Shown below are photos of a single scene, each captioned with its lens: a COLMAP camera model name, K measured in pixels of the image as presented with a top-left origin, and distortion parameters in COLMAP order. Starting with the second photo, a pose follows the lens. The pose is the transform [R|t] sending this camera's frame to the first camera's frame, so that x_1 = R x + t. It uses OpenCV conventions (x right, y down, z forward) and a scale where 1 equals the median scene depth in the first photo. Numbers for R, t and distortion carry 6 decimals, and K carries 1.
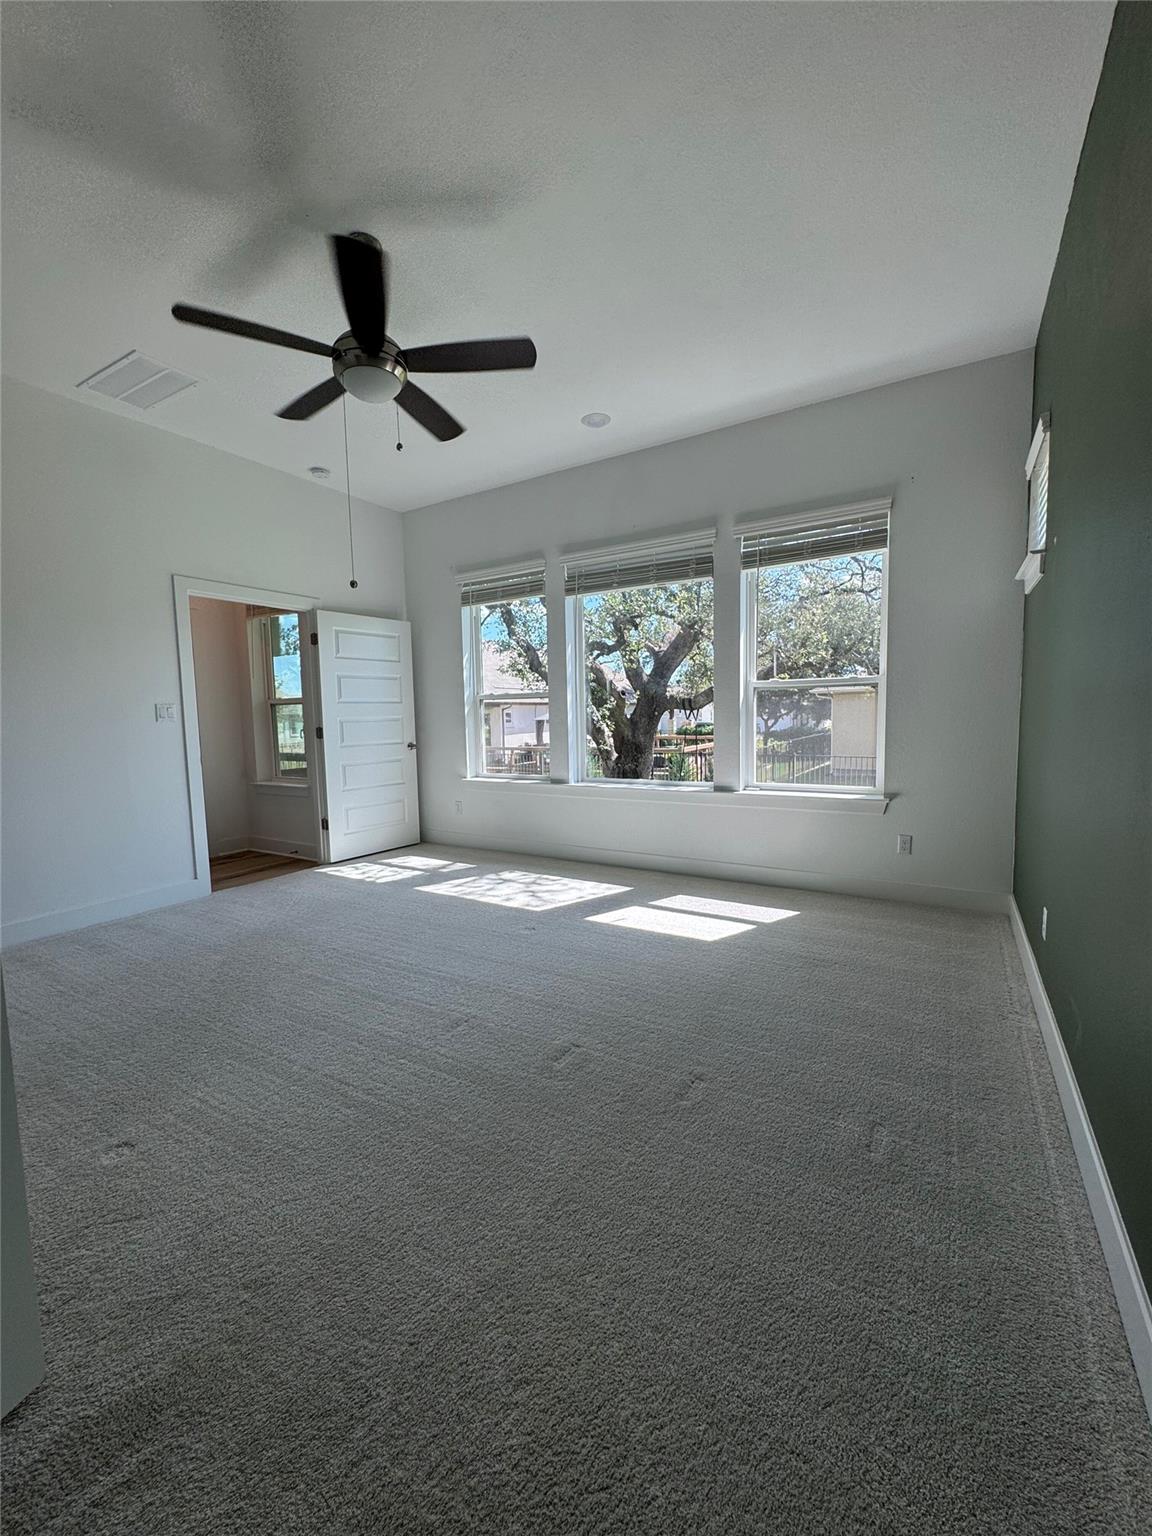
lens RADIAL K [[615.4, 0, 576.5], [0, 615.4, 767.7], [0, 0, 1]] dist [-0.003216, 0.000329]
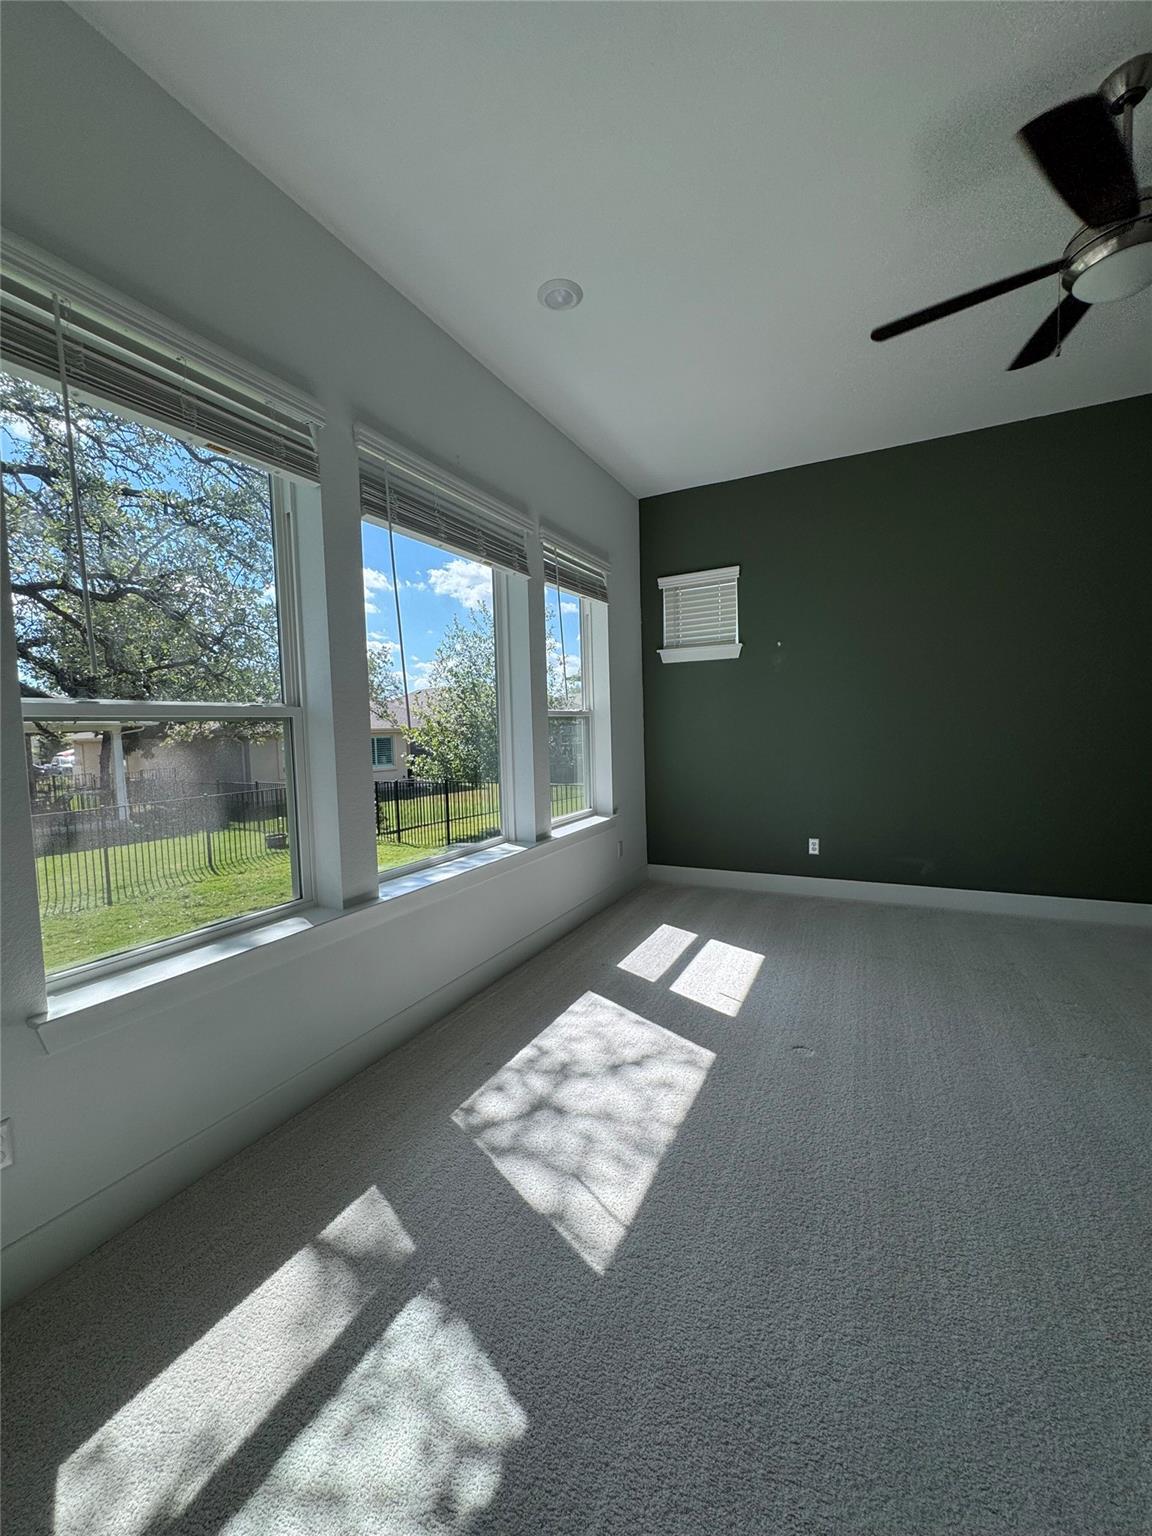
lens RADIAL K [[628.3, 0, 580.2], [0, 628.3, 765.4], [0, 0, 1]] dist [0.050510, 0.000051]
pose [[-0.078324, -0.040402, 0.996109, -0.616760], [0.118692, 0.991694, 0.049556, -0.098554], [-0.989837, 0.122112, -0.072878, 1.018232]]
